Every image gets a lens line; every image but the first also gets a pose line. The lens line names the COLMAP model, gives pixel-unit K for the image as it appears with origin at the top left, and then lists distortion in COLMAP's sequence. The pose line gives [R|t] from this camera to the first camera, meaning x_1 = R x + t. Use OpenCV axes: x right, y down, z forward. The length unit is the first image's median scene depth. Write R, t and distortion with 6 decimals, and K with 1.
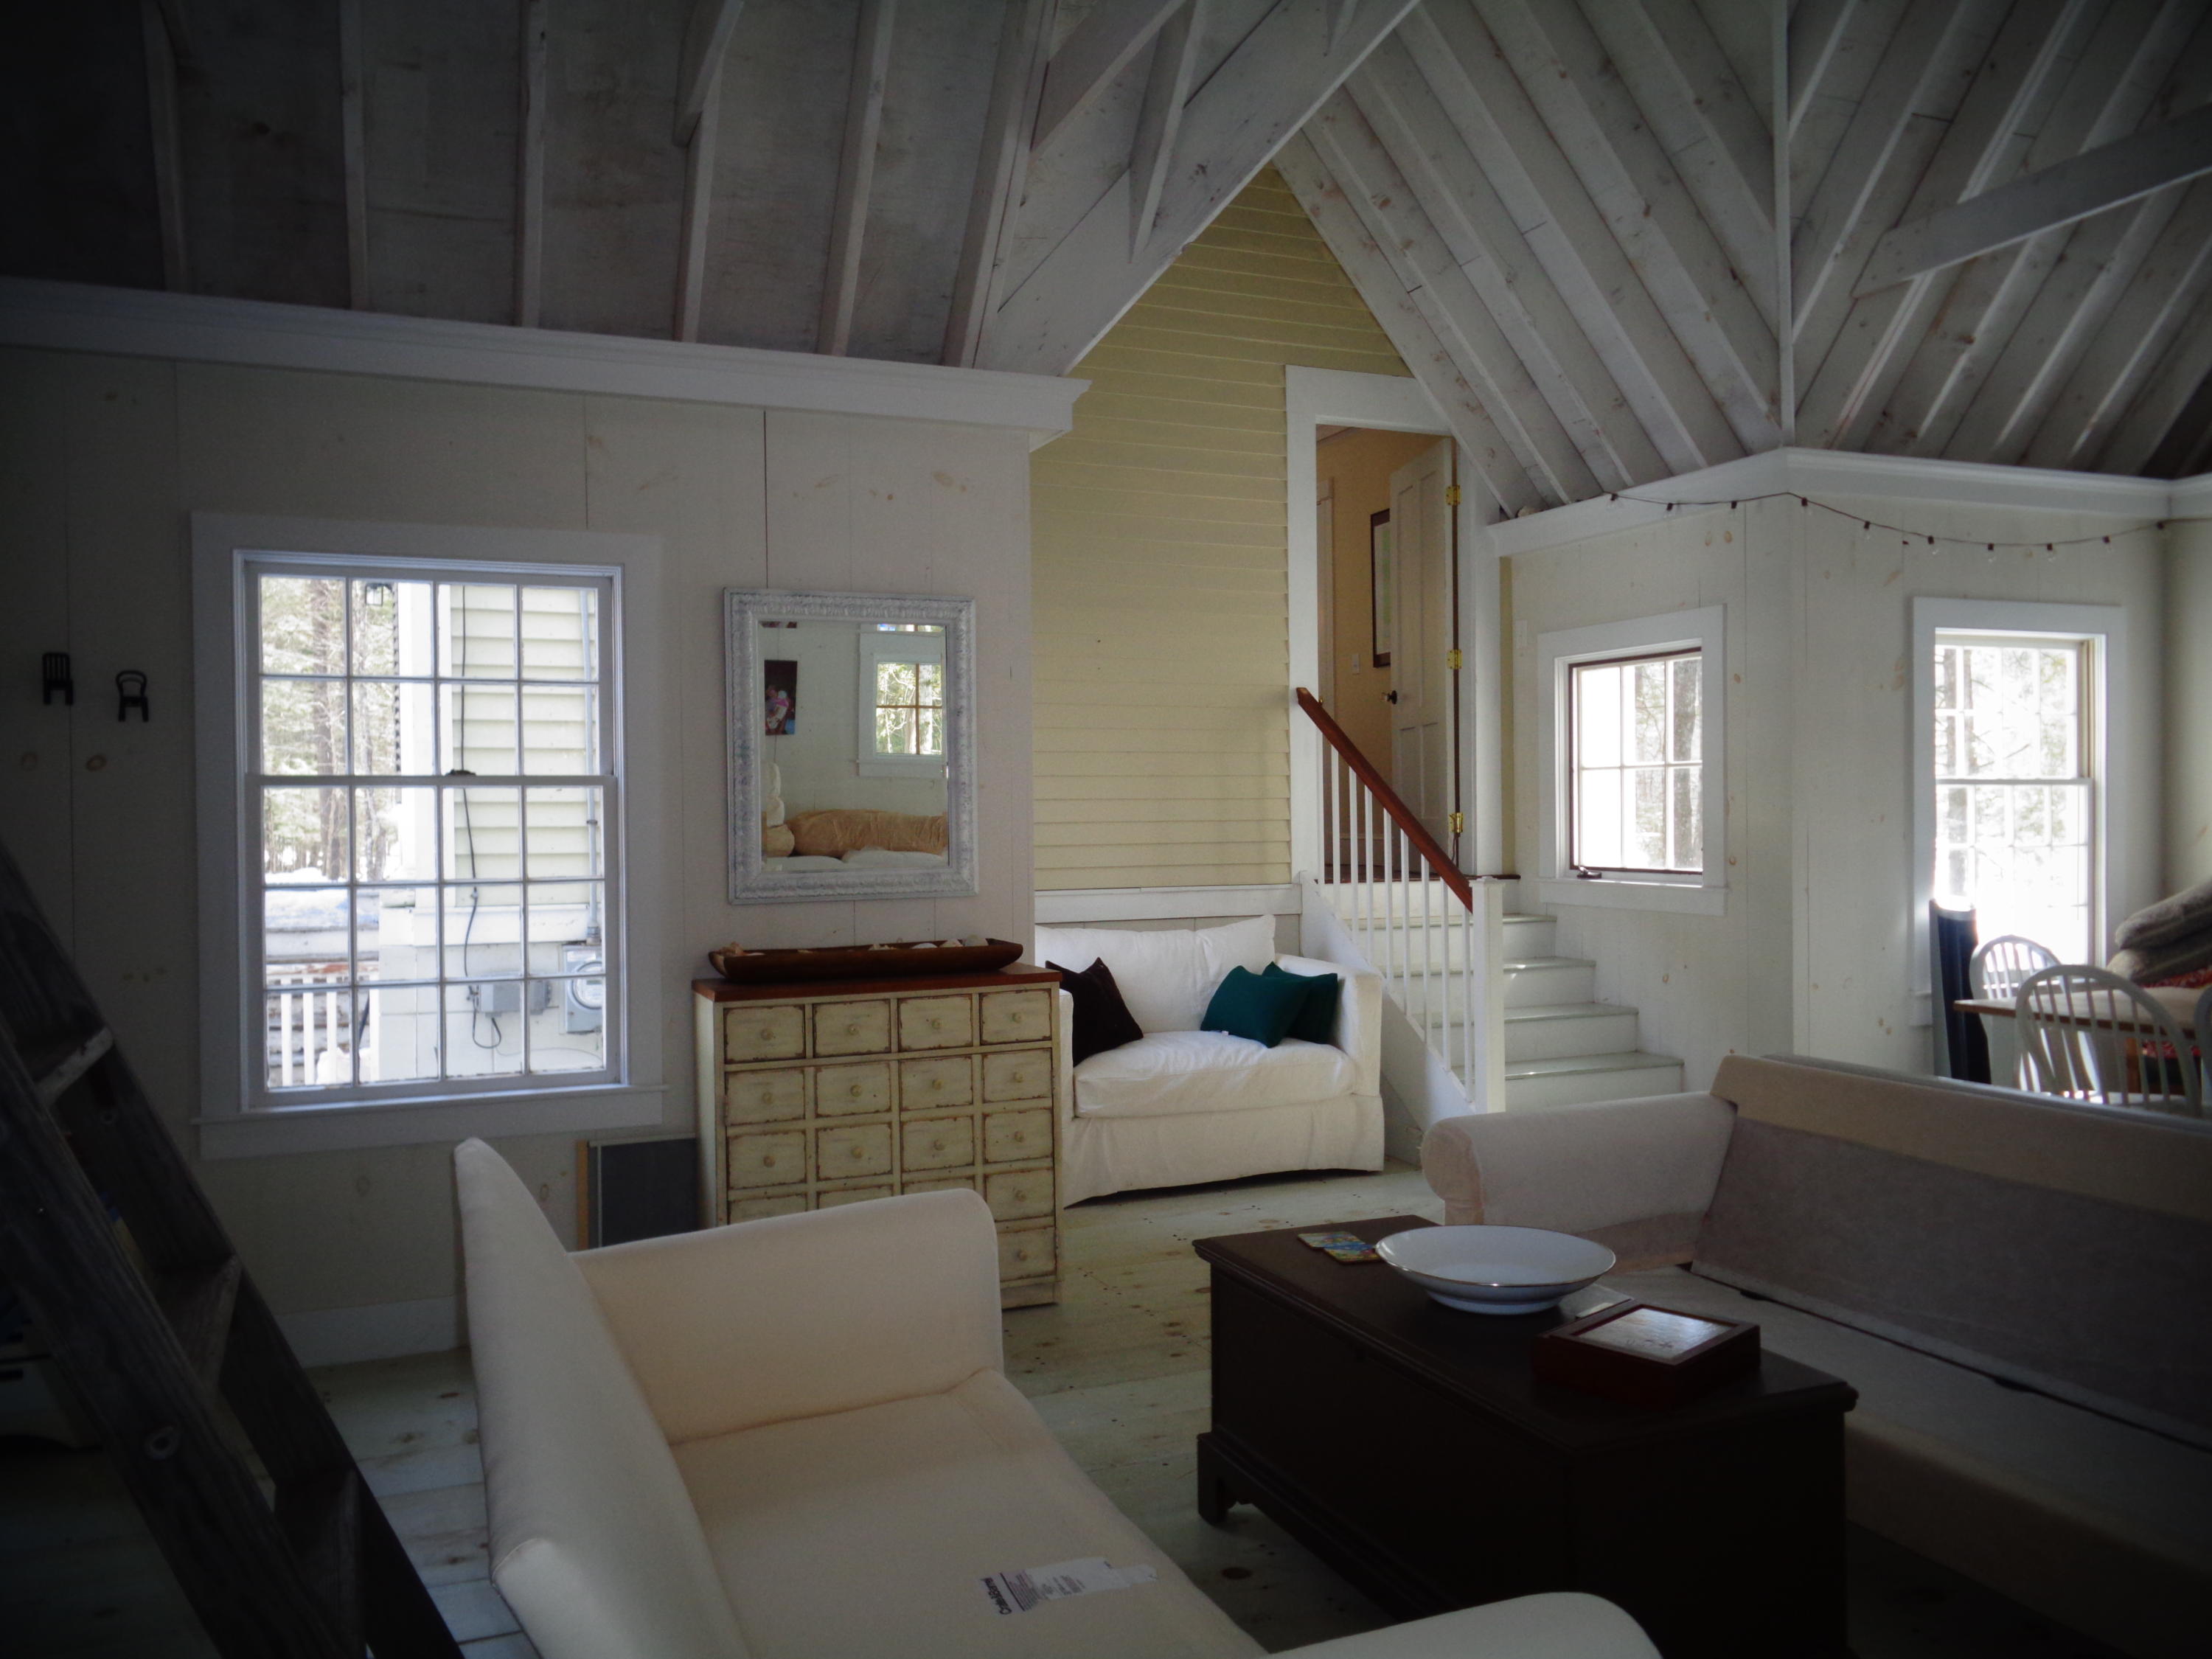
lens RADIAL K [[1666.0, 0, 1100.8], [0, 1666.0, 830.8], [0, 0, 1]] dist [0.009092, -0.003050]
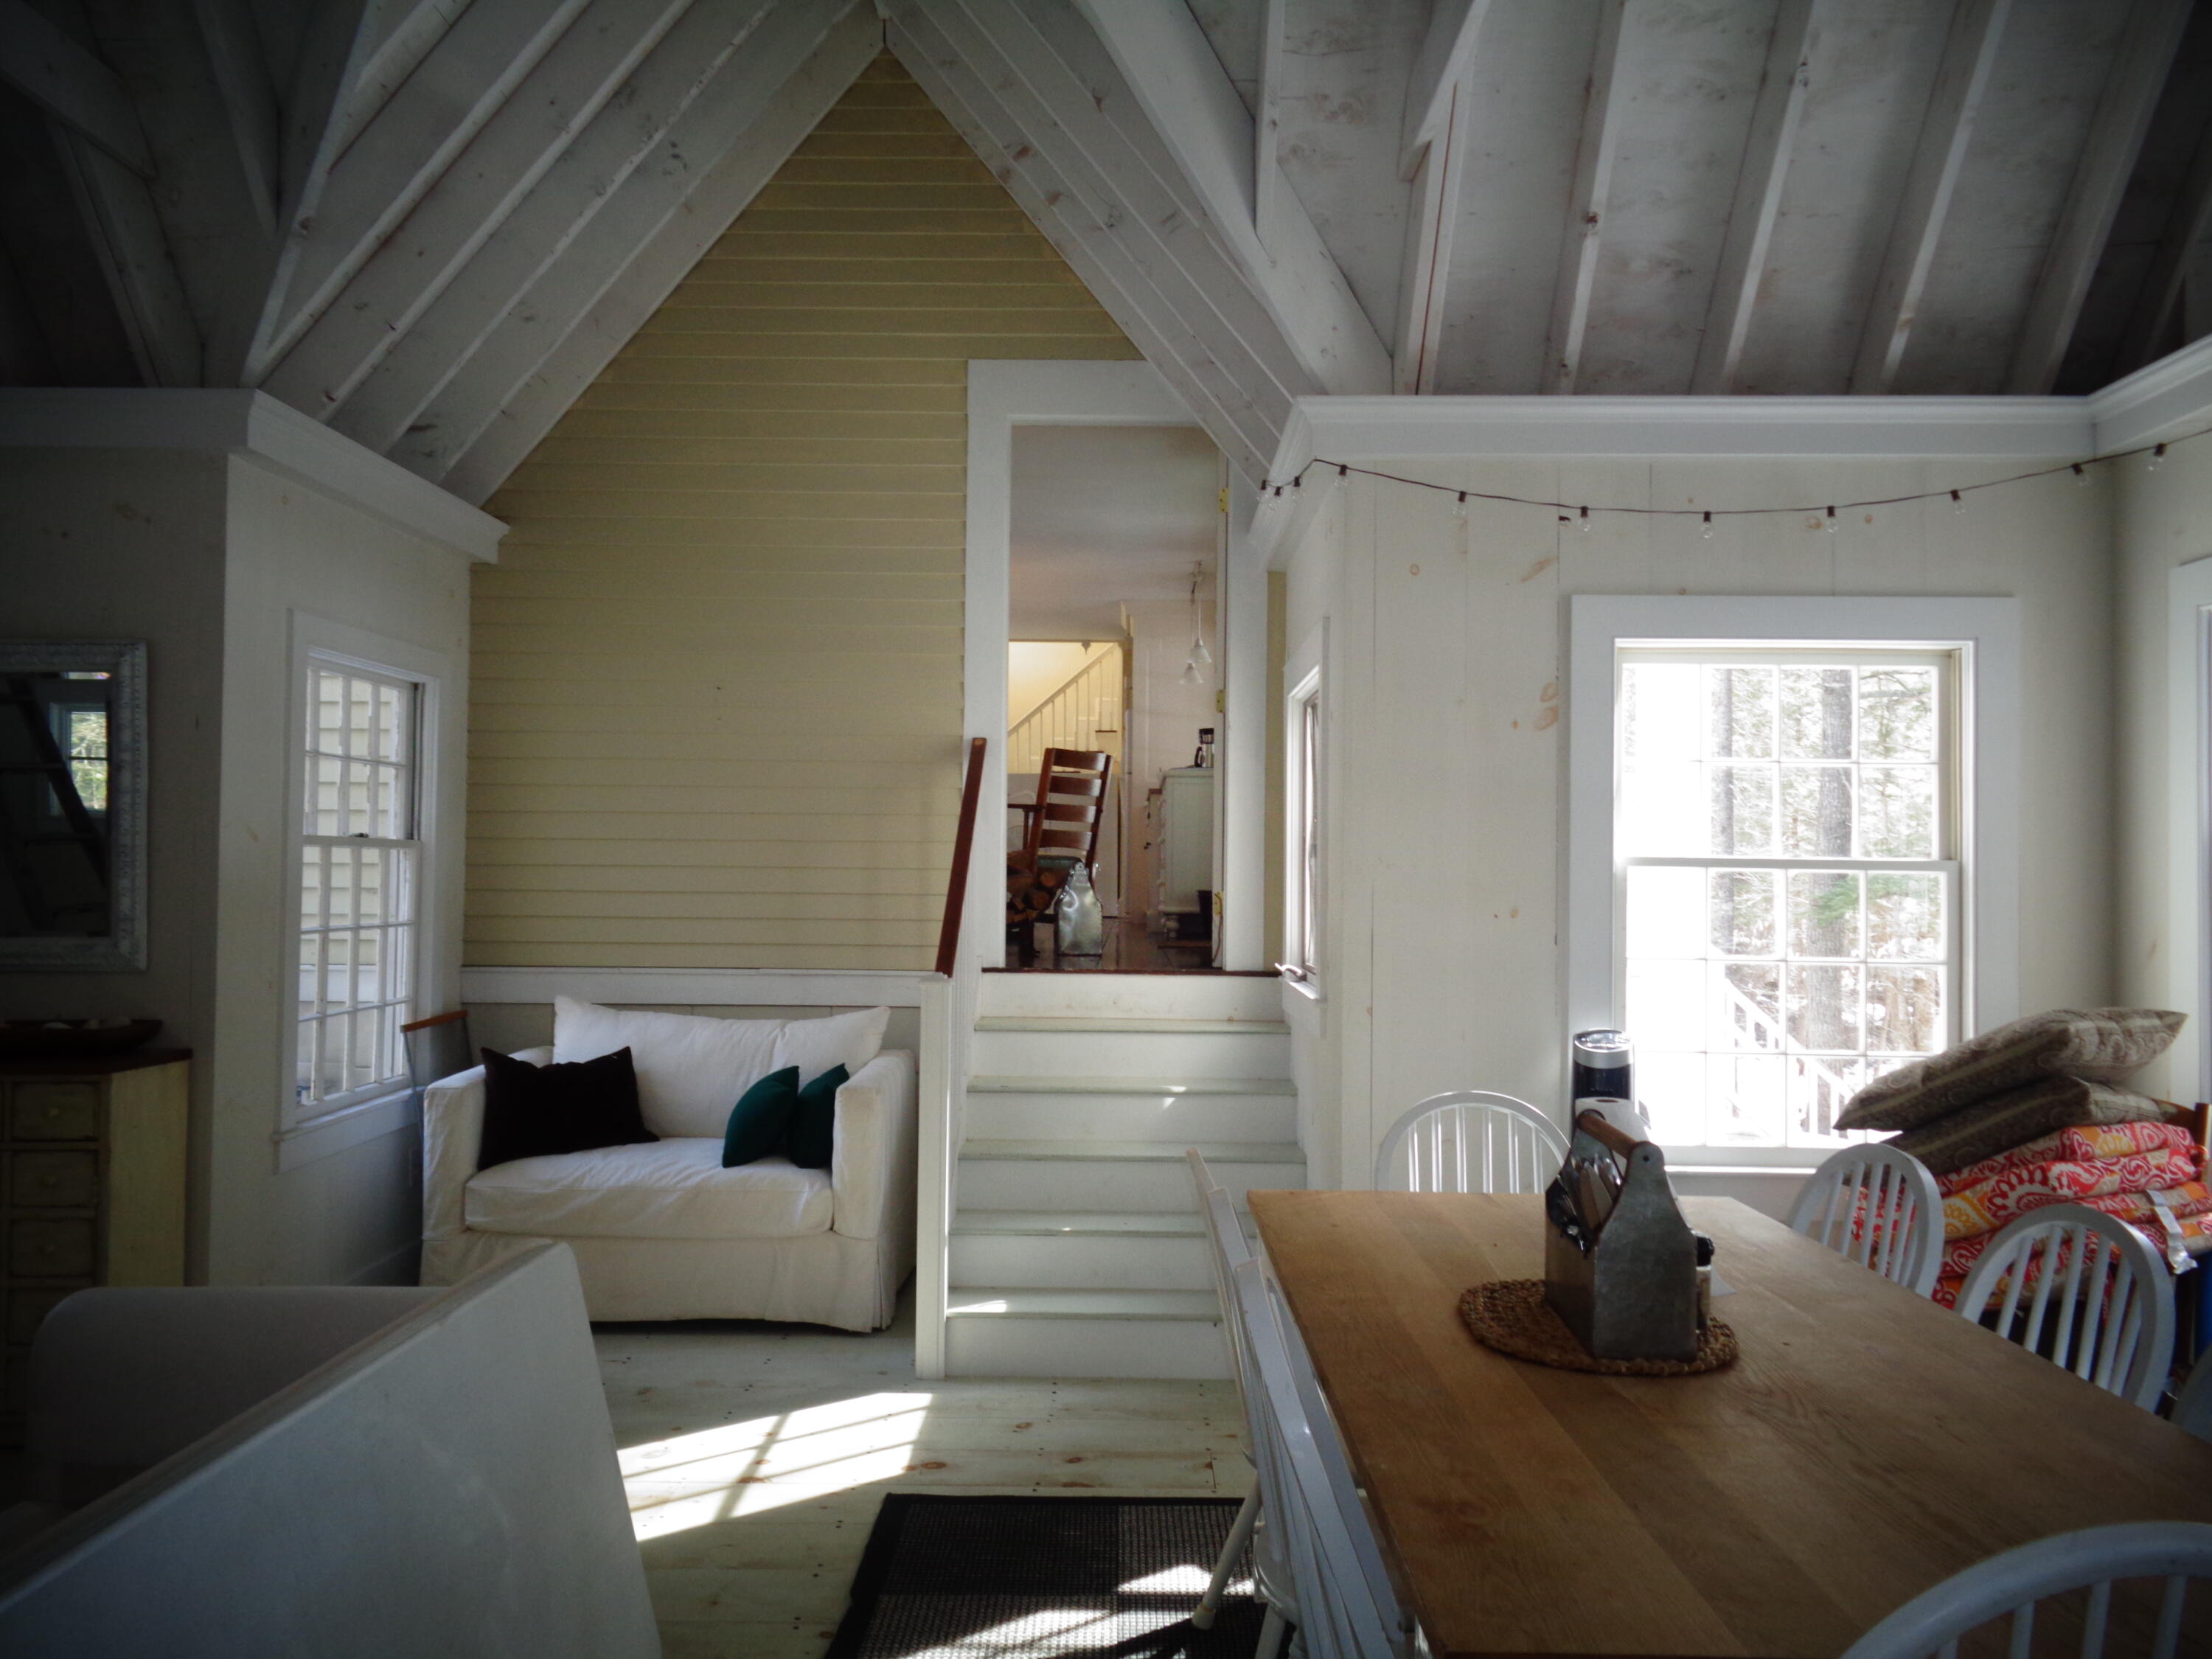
lens RADIAL K [[1666.0, 0, 1122.8], [0, 1666.0, 834.8], [0, 0, 1]] dist [0.009092, -0.003050]
pose [[0.919076, 0.010203, -0.393948, 0.779133], [-0.024059, 0.999253, -0.030249, -0.020049], [0.393345, 0.037279, 0.918635, 0.387822]]
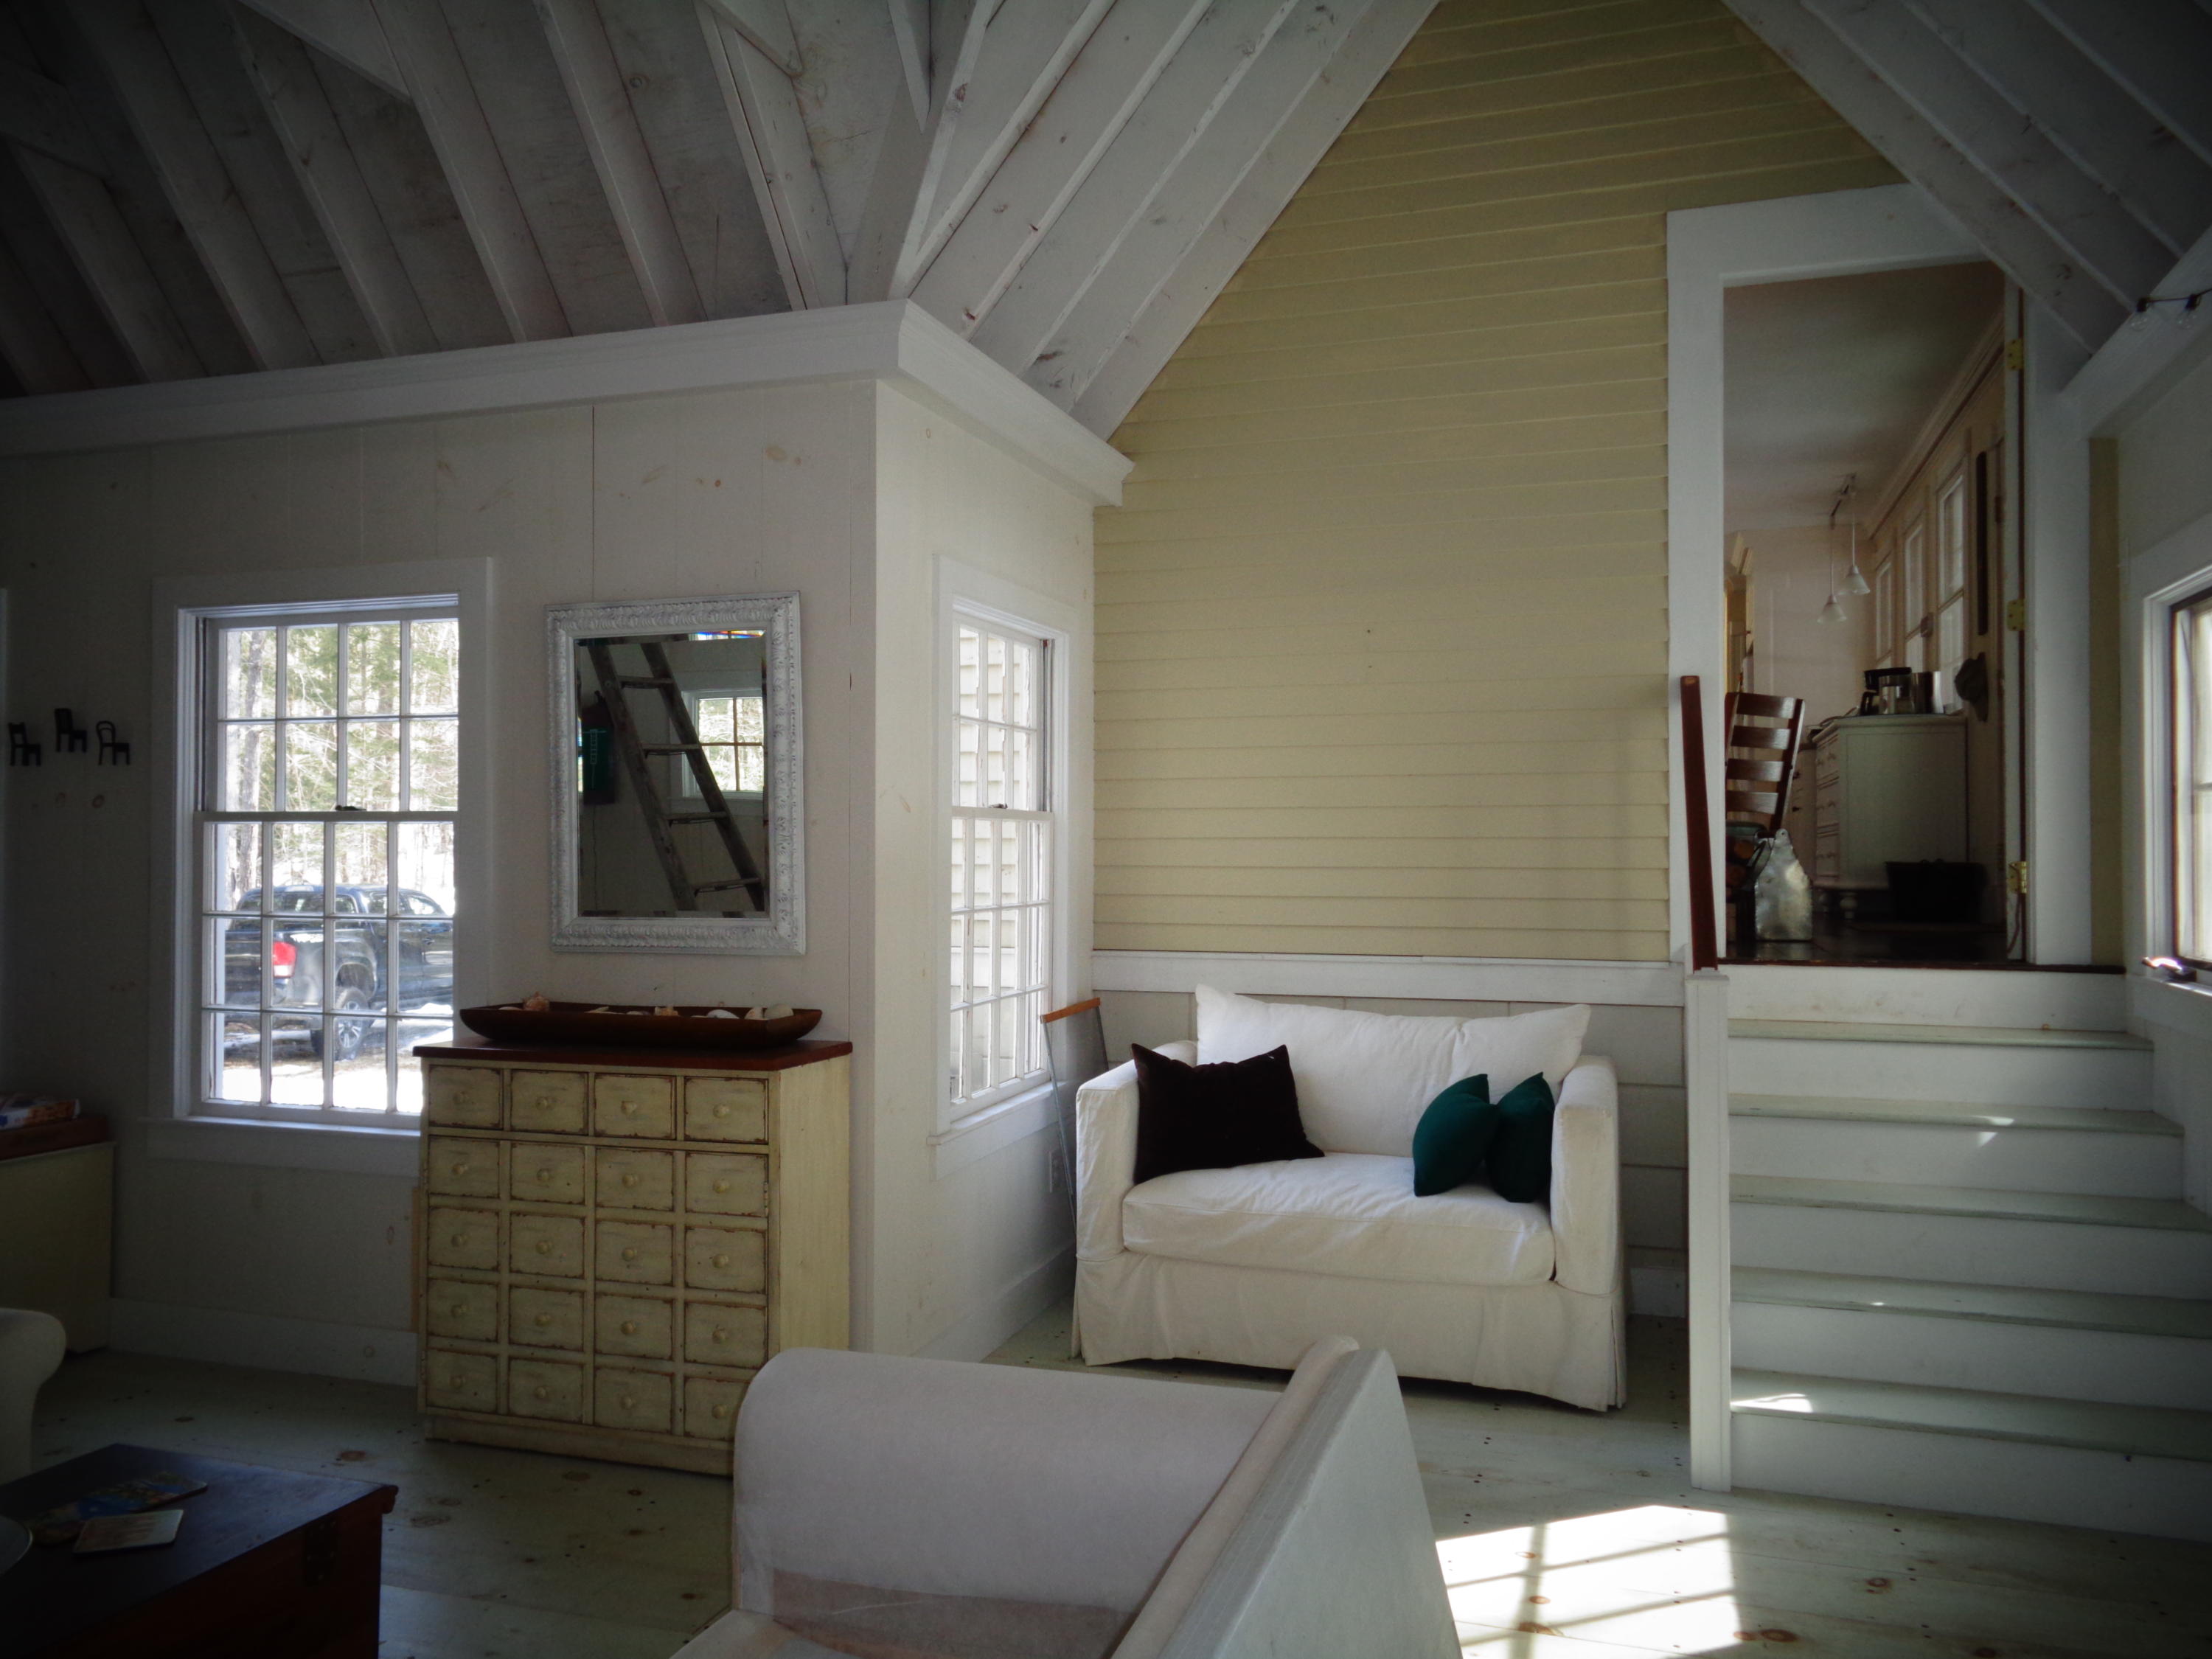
lens RADIAL K [[1666.0, 0, 1104.1], [0, 1666.0, 829.5], [0, 0, 1]] dist [0.009092, -0.003050]
pose [[0.753637, 0.002995, -0.657285, 0.585600], [-0.015552, 0.999791, -0.013277, -0.014593], [0.657107, 0.020228, 0.753526, 0.491372]]
